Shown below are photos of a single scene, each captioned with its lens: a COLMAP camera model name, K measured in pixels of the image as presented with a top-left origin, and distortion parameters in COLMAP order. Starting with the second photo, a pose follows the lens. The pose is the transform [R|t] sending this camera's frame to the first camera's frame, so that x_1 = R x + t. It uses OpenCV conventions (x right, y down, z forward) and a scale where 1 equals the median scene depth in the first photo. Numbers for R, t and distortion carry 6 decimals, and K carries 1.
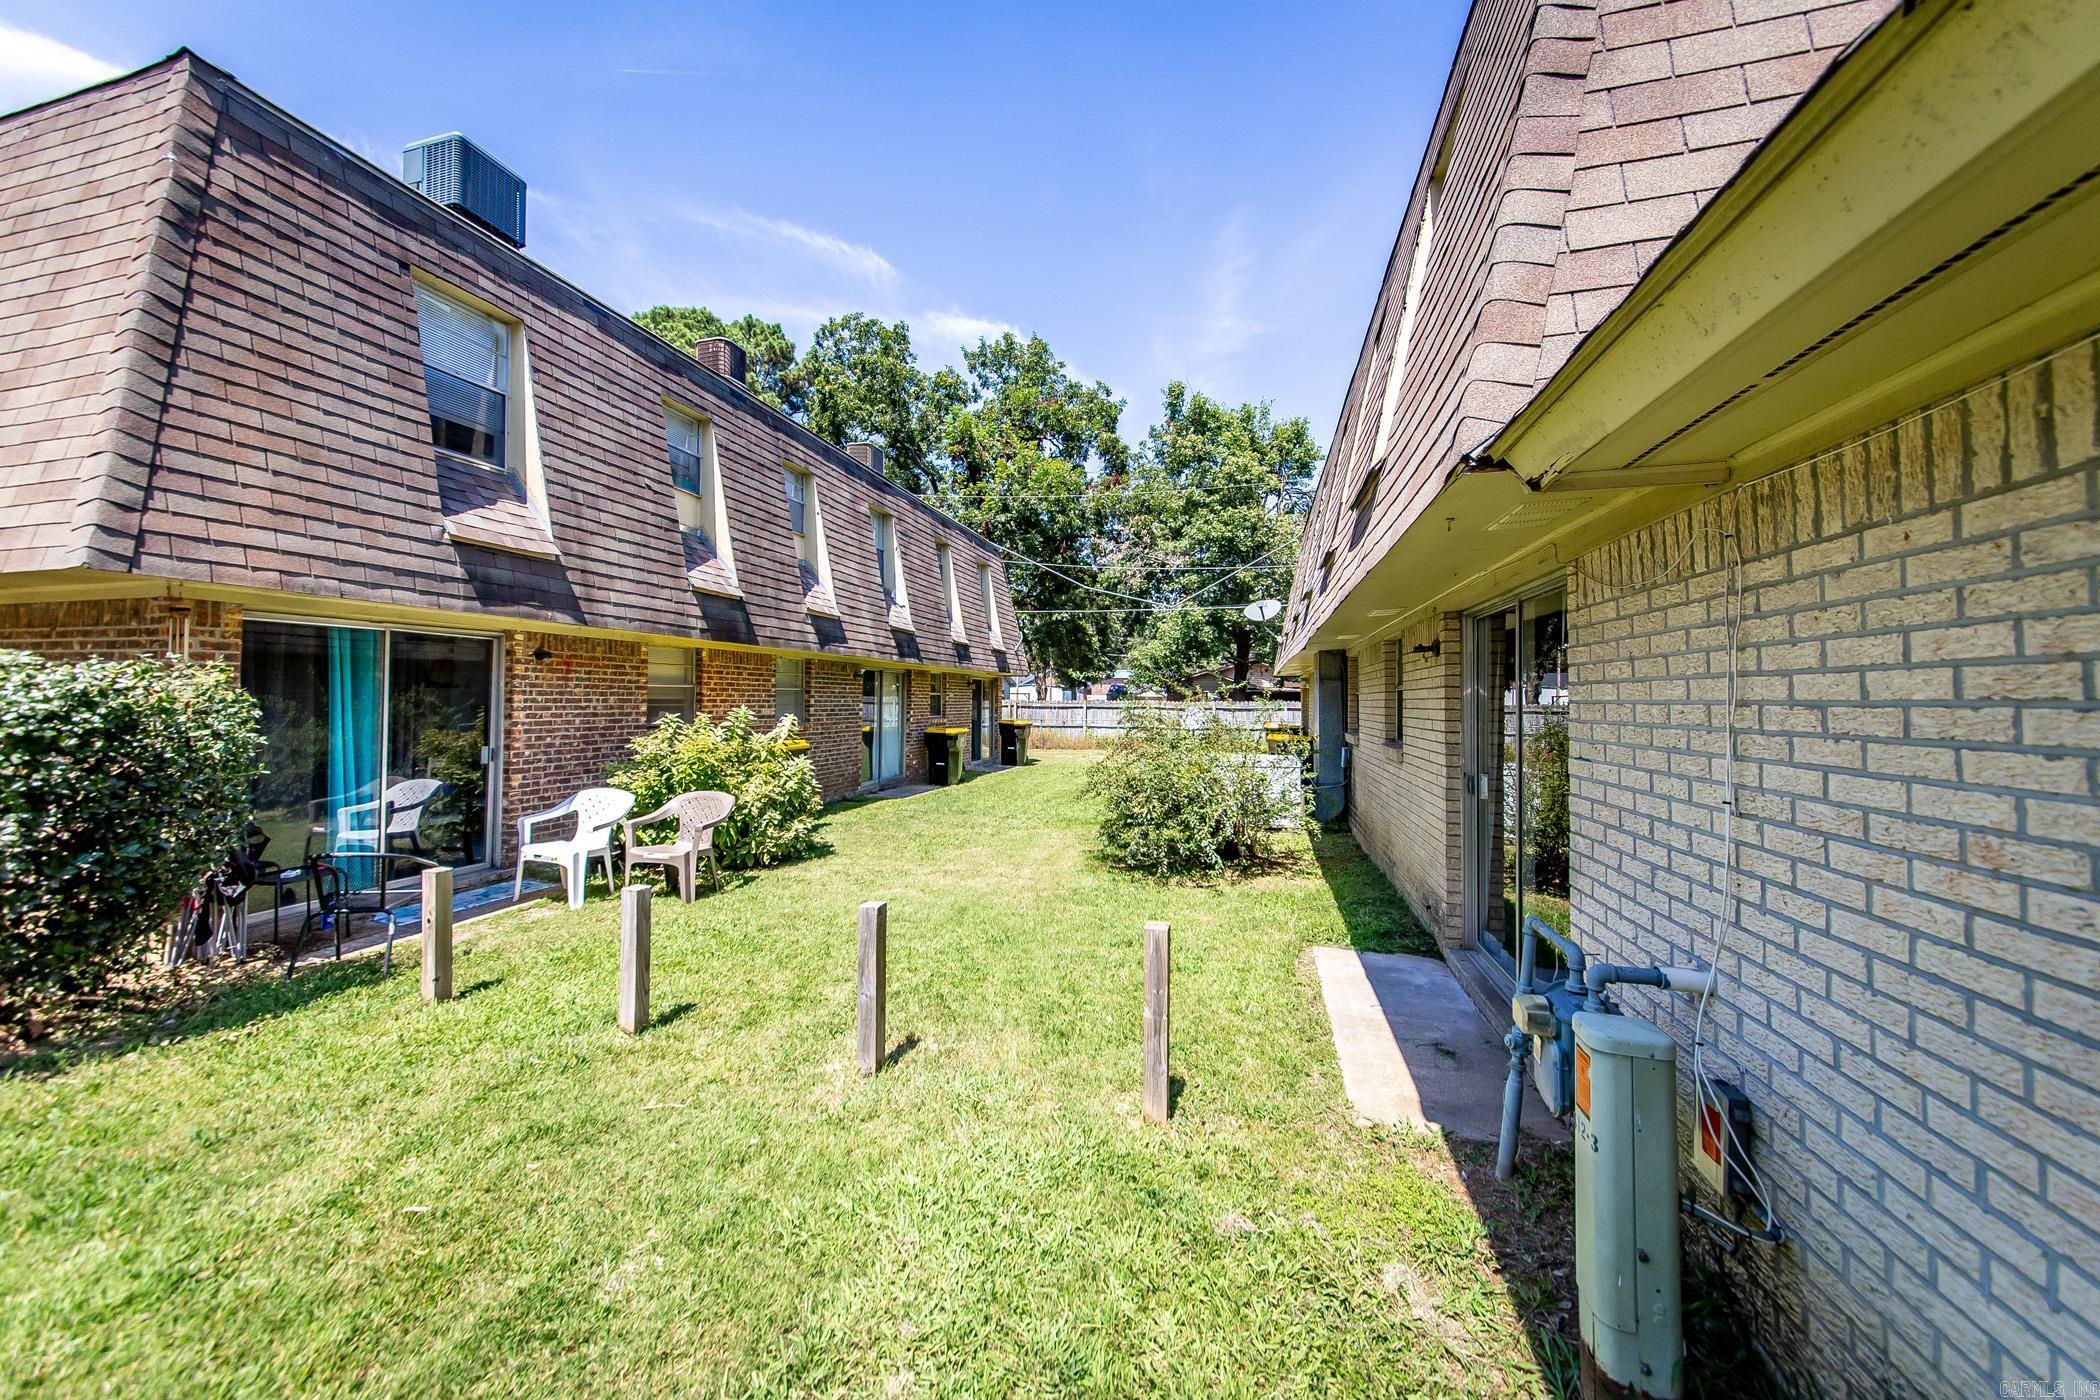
lens RADIAL K [[784.4, 0, 1050.0], [0, 784.4, 700.0], [0, 0, 1]] dist [0.000180, 0.000058]
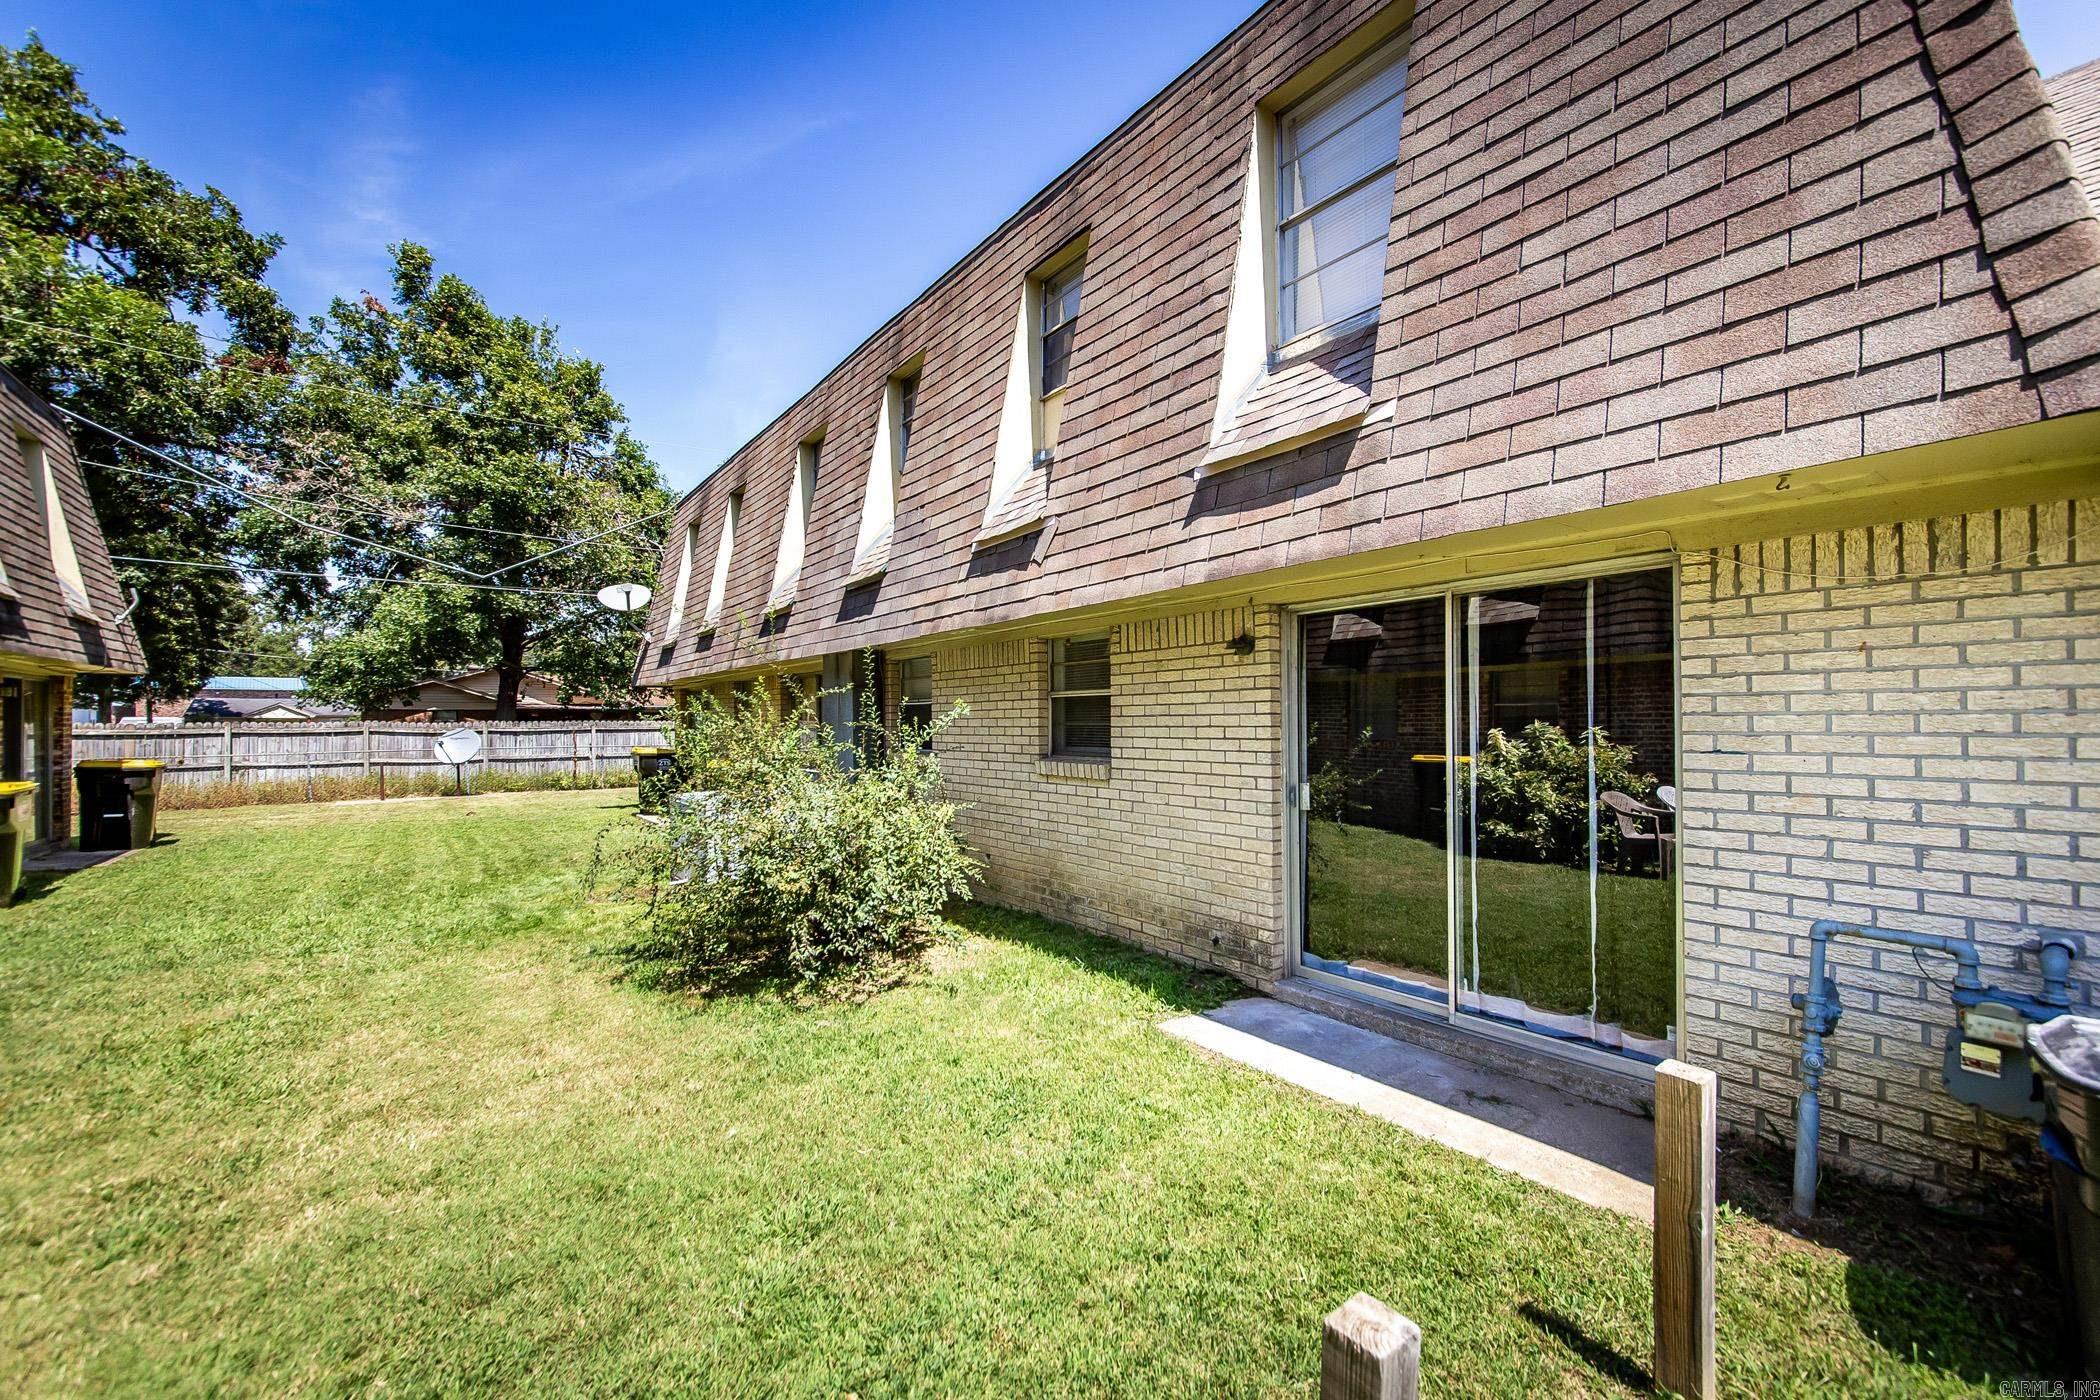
lens RADIAL K [[823.6, 0, 1044.8], [0, 823.6, 721.6], [0, 0, 1]] dist [-0.000687, 0.000101]
pose [[0.590028, -0.012446, 0.807287, -0.093403], [0.010838, 0.999913, 0.007494, 0.002502], [-0.807310, 0.004328, 0.590111, 0.152038]]
